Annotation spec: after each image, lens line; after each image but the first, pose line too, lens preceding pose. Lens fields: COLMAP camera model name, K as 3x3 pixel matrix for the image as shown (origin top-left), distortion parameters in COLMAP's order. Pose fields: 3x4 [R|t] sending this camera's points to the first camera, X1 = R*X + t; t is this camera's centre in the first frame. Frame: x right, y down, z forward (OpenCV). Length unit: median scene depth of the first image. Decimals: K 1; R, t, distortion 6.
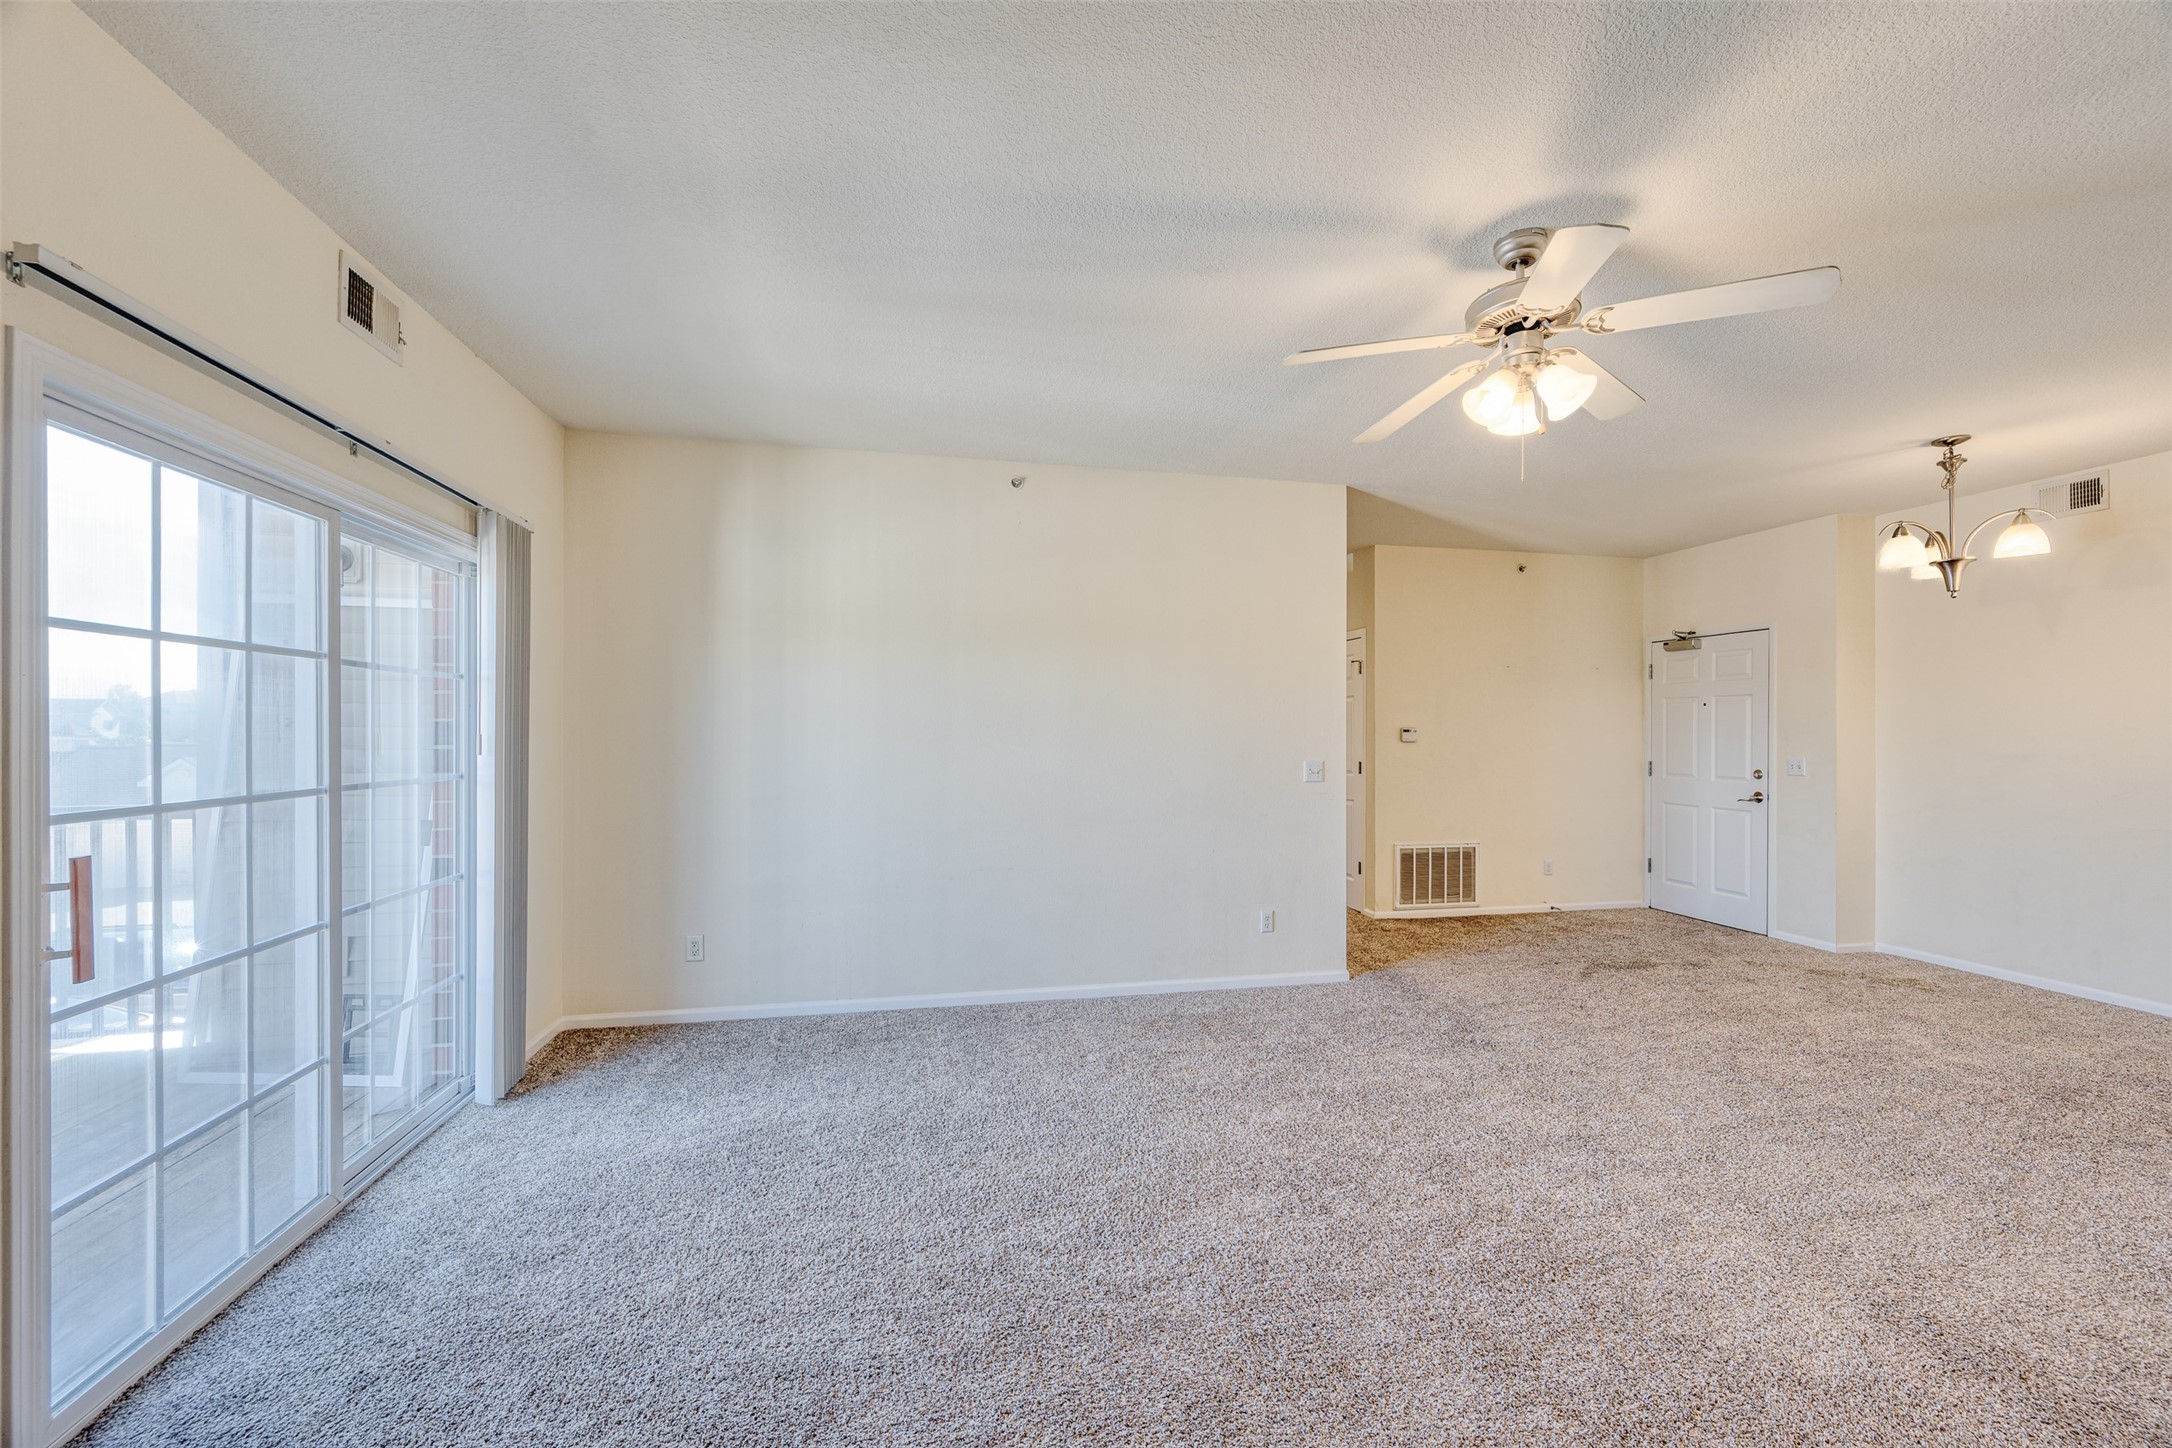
lens RADIAL K [[855.9, 0, 1093.4], [0, 855.9, 736.0], [0, 0, 1]] dist [0.000638, 0.000062]
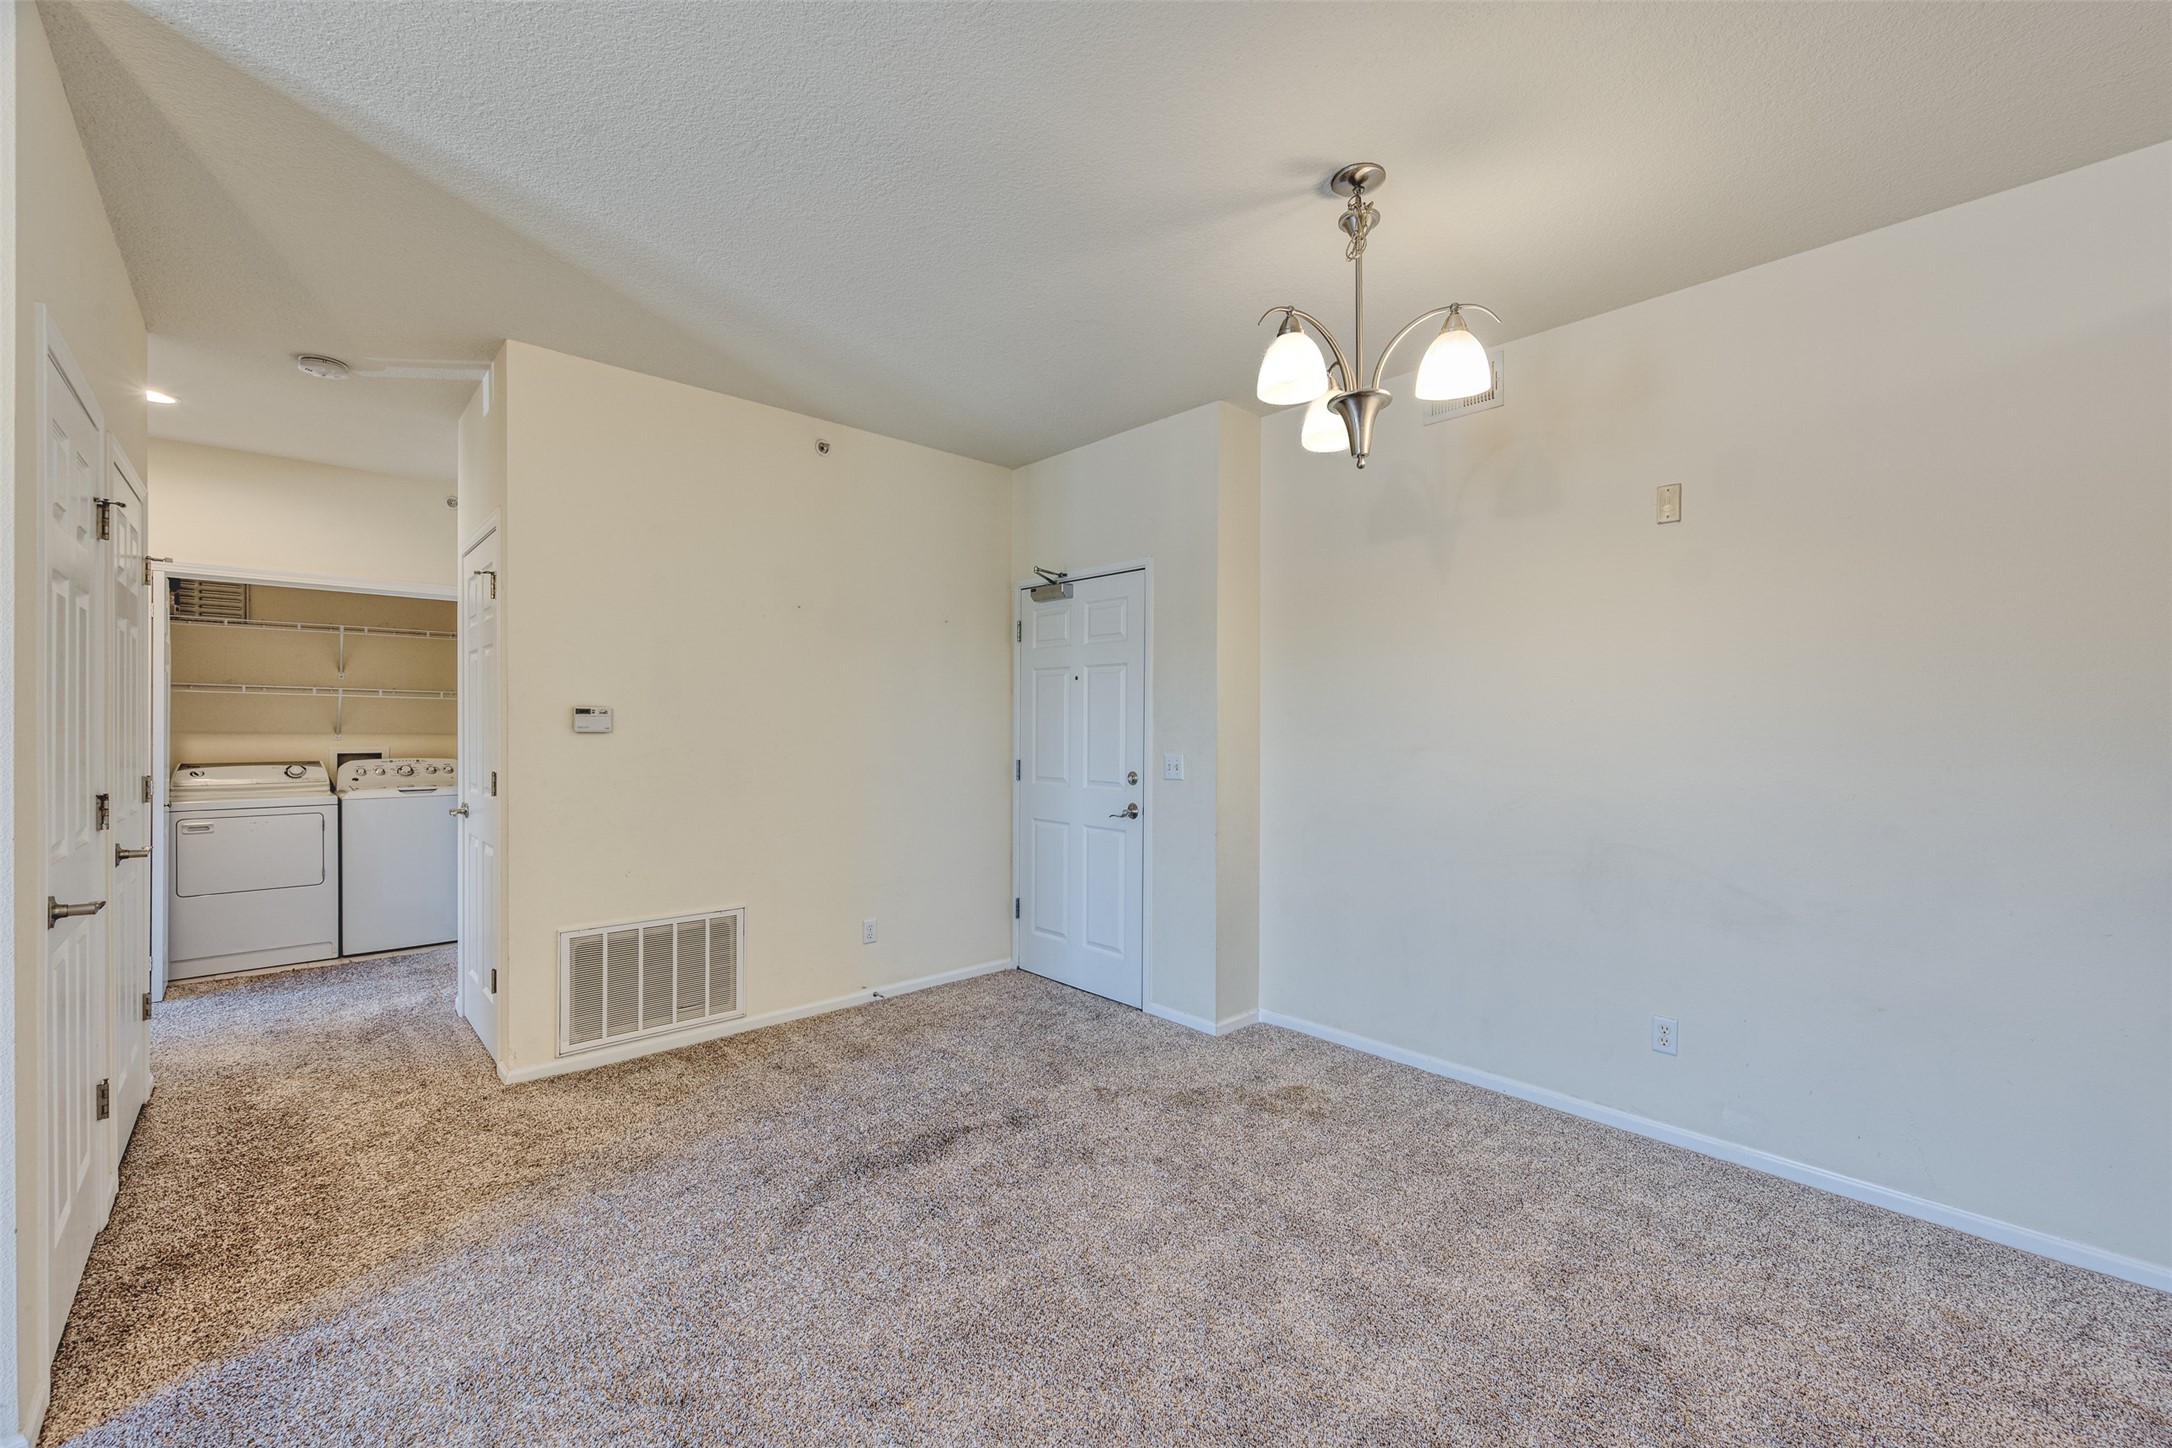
lens RADIAL K [[876.5, 0, 1088.4], [0, 876.5, 732.4], [0, 0, 1]] dist [0.000133, 0.000032]
pose [[0.859288, -0.001392, 0.511491, 0.462940], [-0.001955, 0.999980, 0.006005, 0.004194], [-0.511489, -0.006160, 0.859268, 0.494120]]
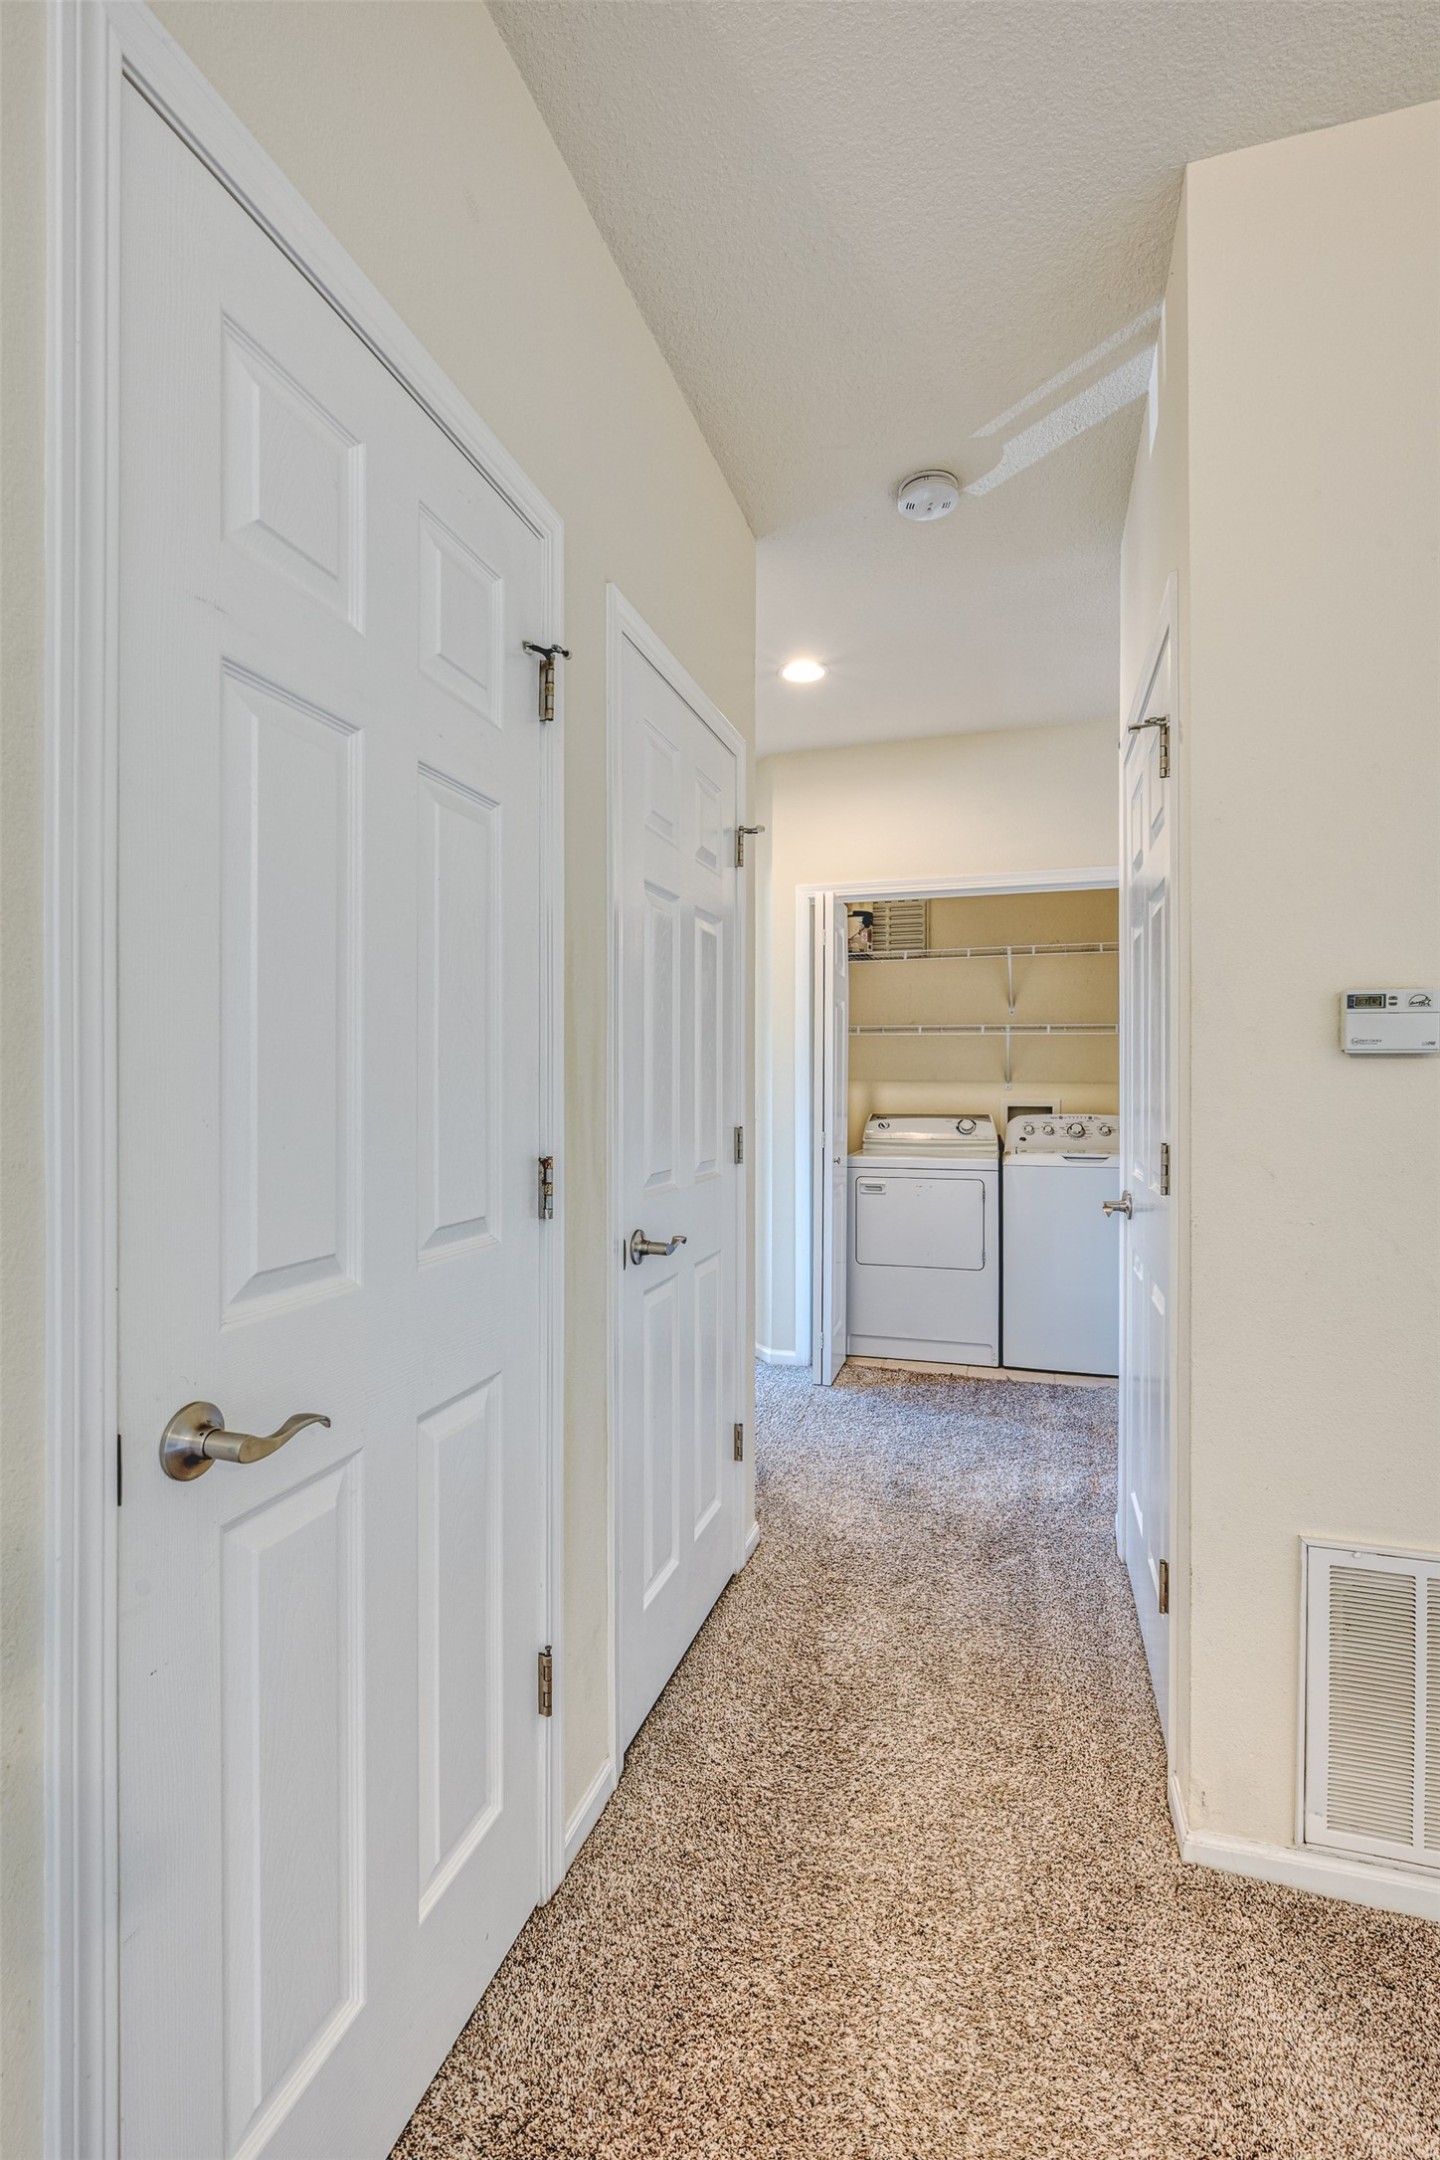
lens RADIAL K [[970.6, 0, 733.5], [0, 970.6, 1081.8], [0, 0, 1]] dist [-0.002356, -0.000536]
pose [[0.876869, -0.001186, -0.480729, 0.446885], [-0.000759, 0.999992, -0.003851, 0.018741], [0.480729, 0.003742, 0.876861, 0.931553]]
